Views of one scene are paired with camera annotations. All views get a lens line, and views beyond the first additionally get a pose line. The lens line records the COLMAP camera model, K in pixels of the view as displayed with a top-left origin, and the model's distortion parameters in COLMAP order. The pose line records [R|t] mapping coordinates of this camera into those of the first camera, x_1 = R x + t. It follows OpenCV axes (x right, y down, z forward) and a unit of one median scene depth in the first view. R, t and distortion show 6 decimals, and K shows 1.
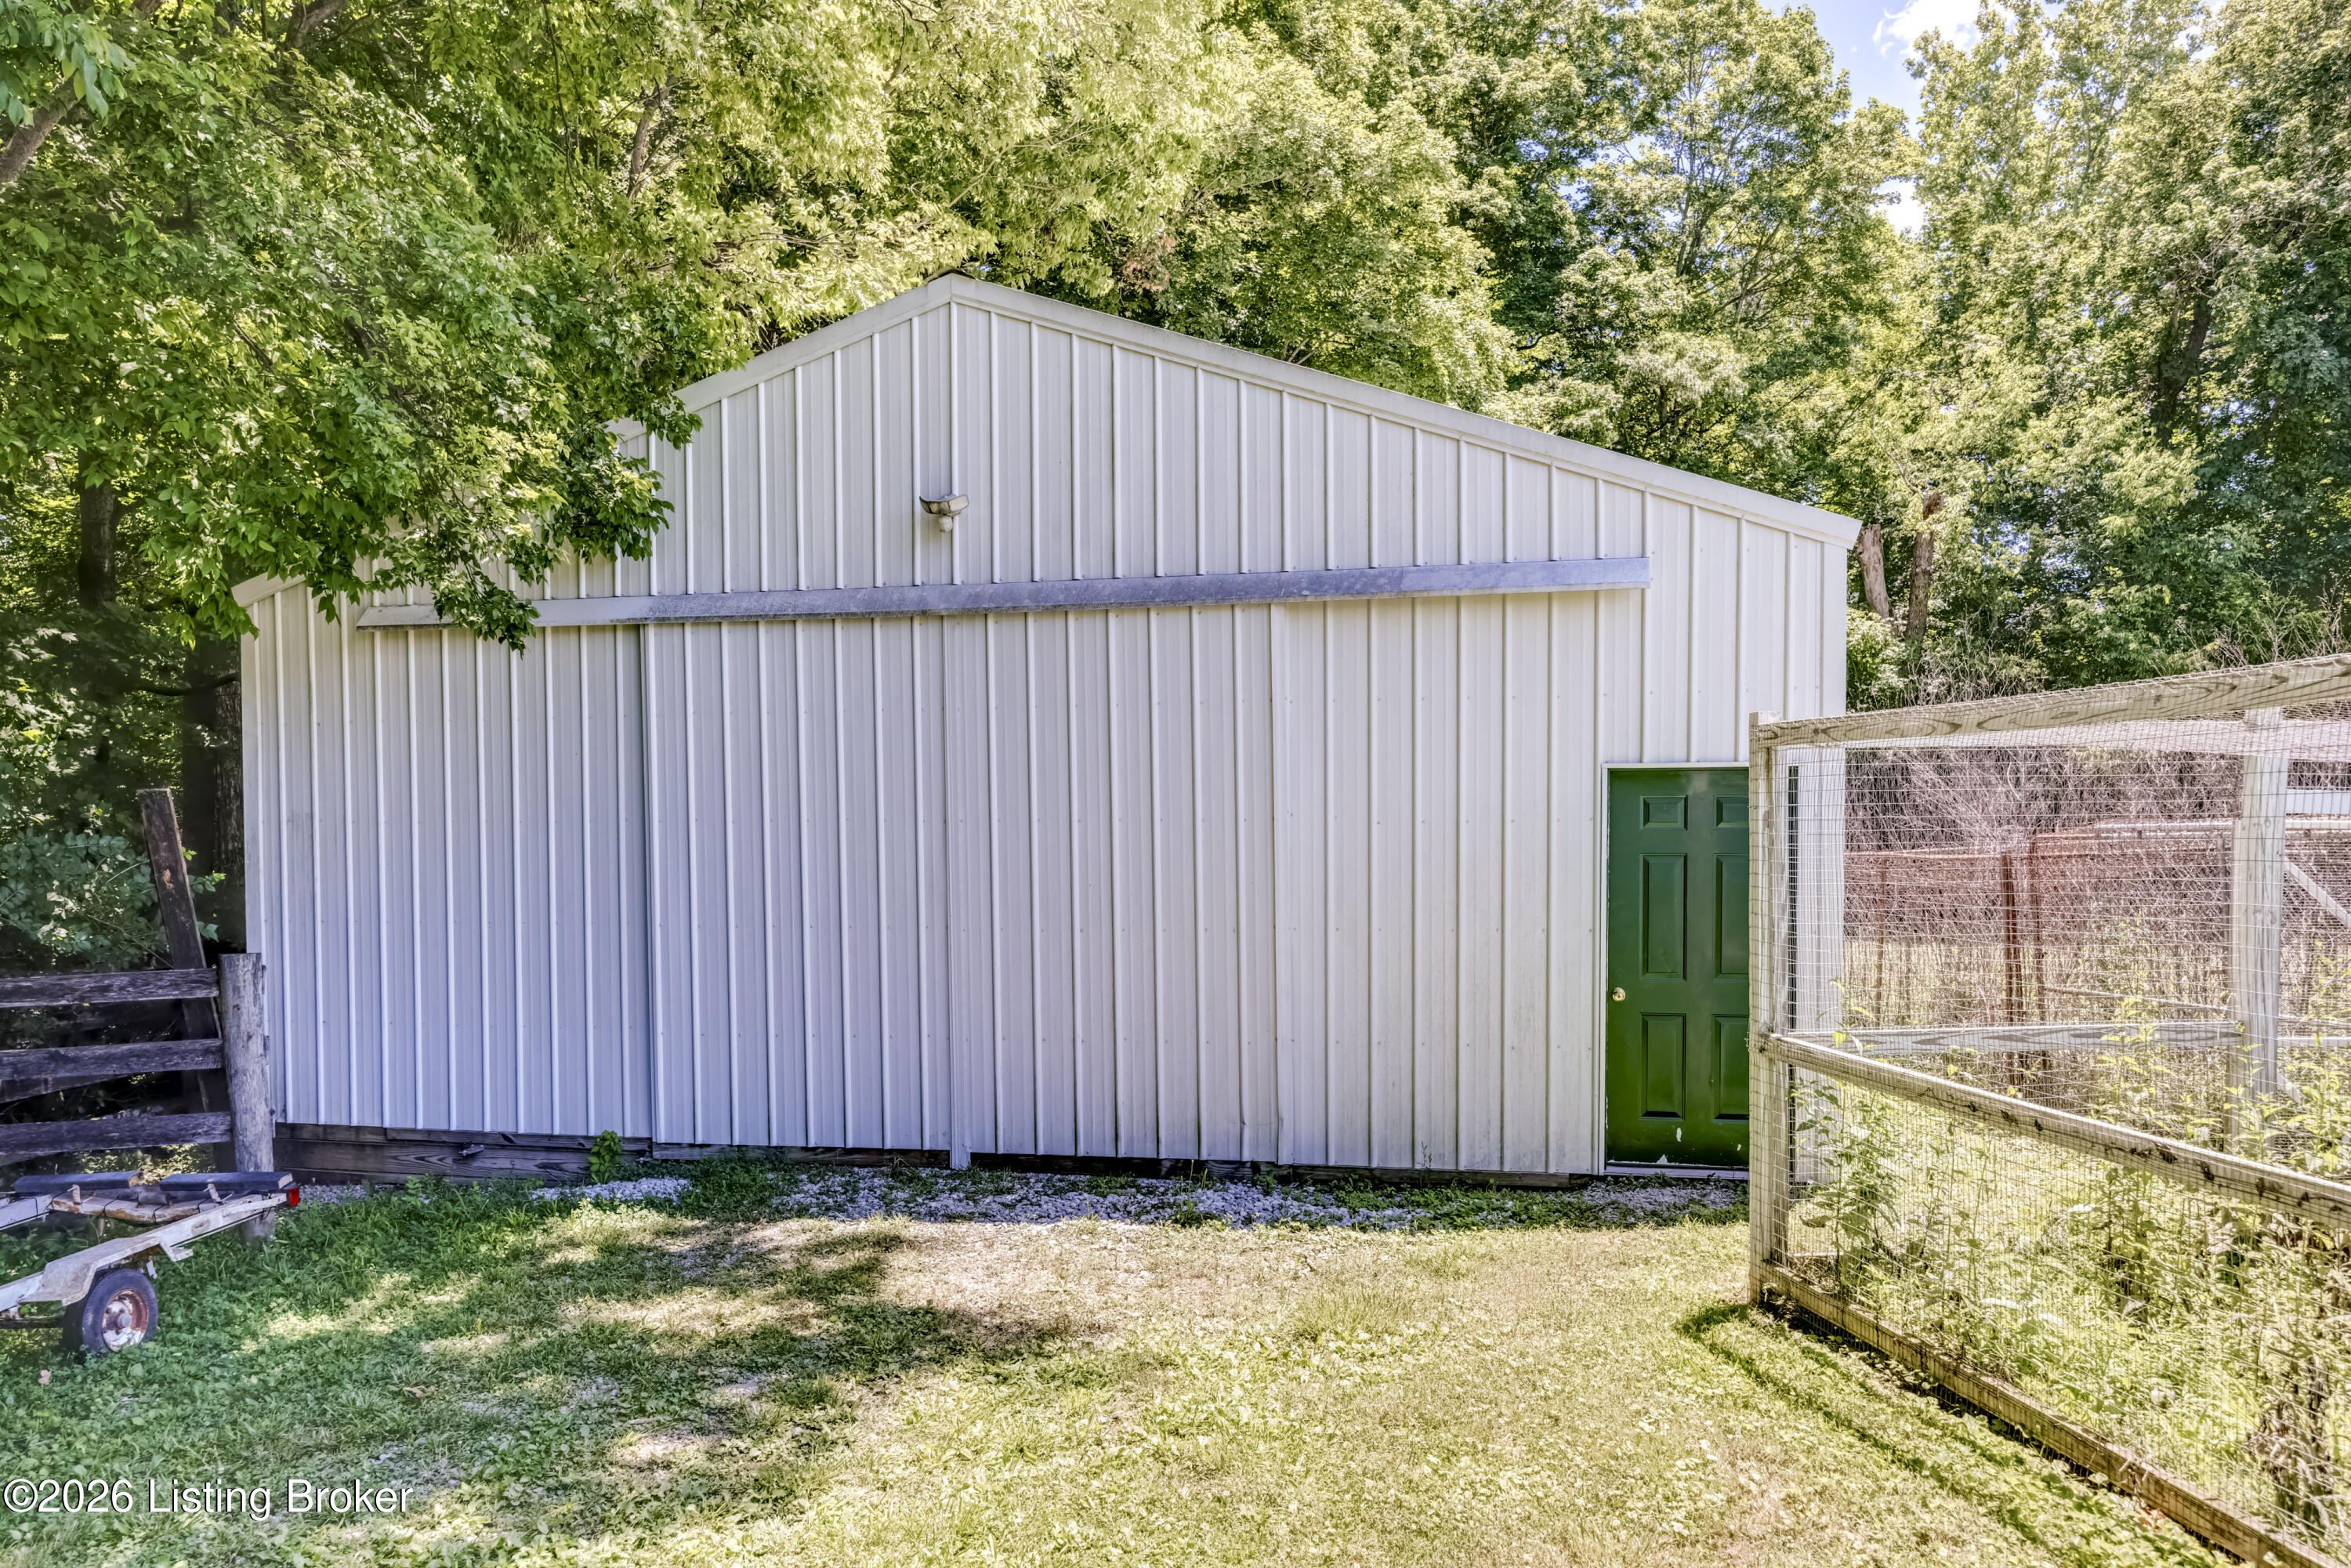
lens RADIAL K [[1717.2, 0, 1175.3], [0, 1717.2, 852.8], [0, 0, 1]] dist [-0.008898, -0.002554]
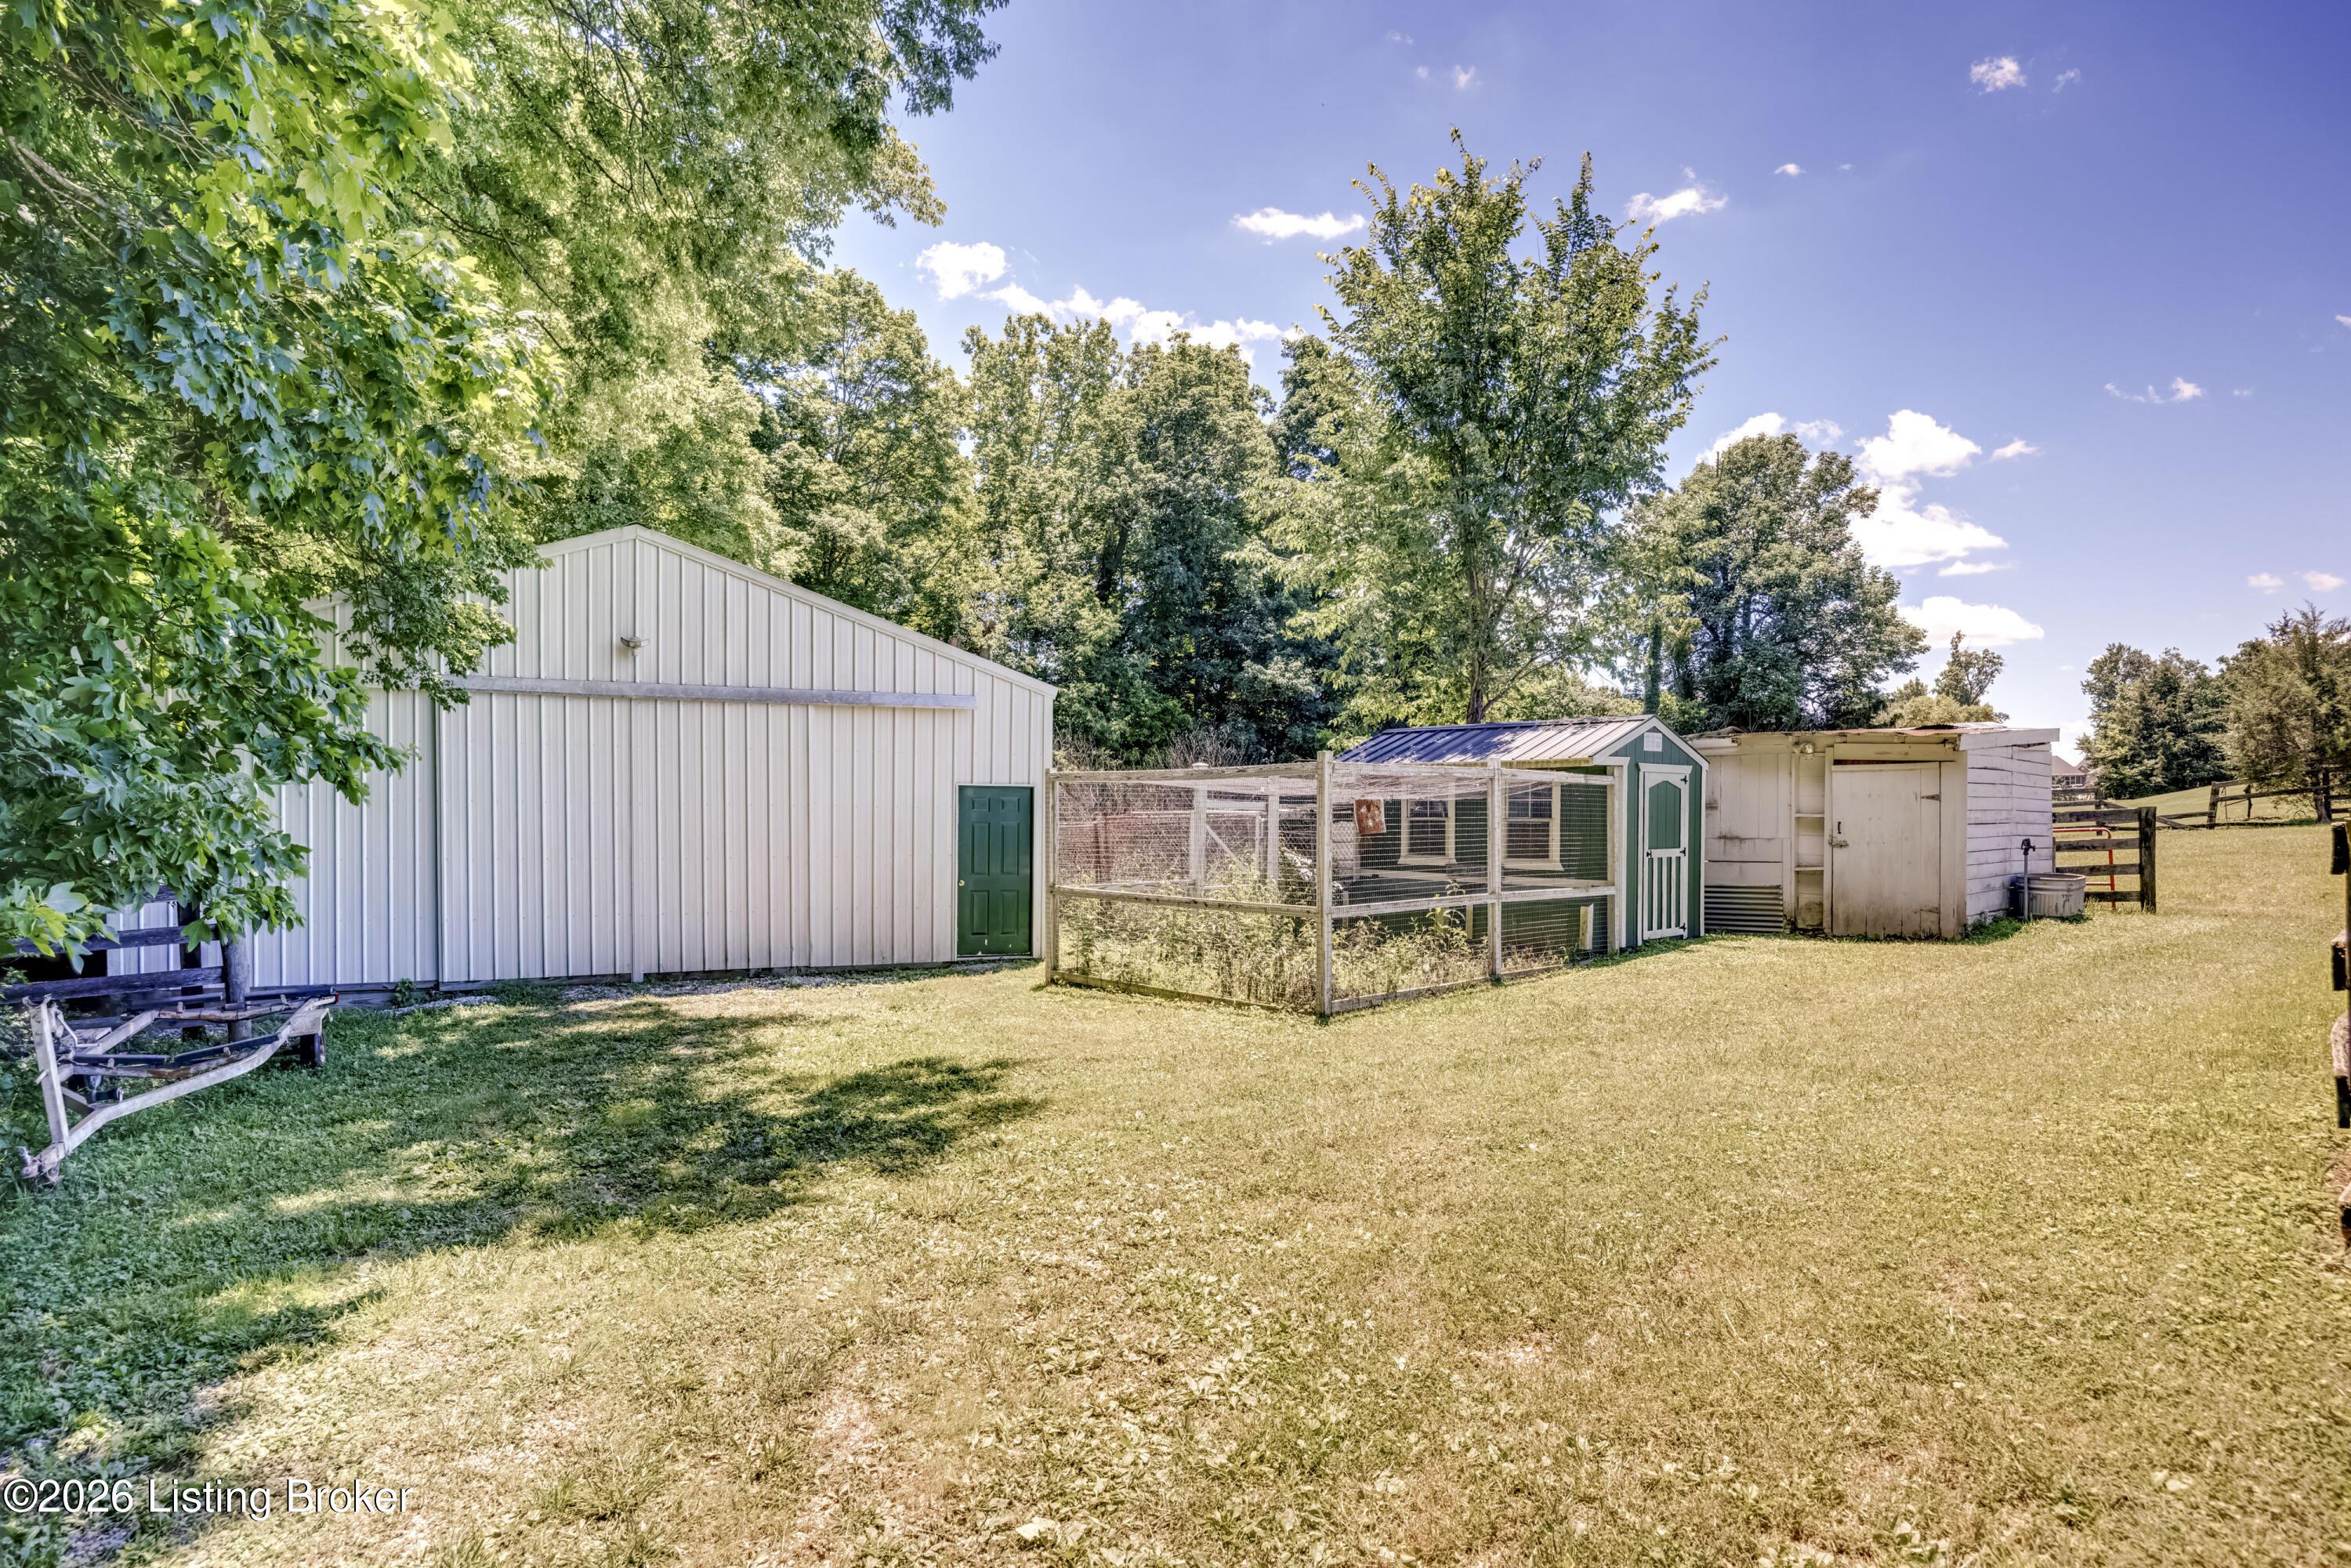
lens RADIAL K [[1717.2, 0, 1175.3], [0, 1717.2, 852.8], [0, 0, 1]] dist [-0.008898, -0.002554]
pose [[0.810868, 0.000242, 0.585230, -0.419674], [-0.003371, 0.999985, 0.004258, 0.014365], [-0.585220, -0.005425, 0.810856, -0.511076]]
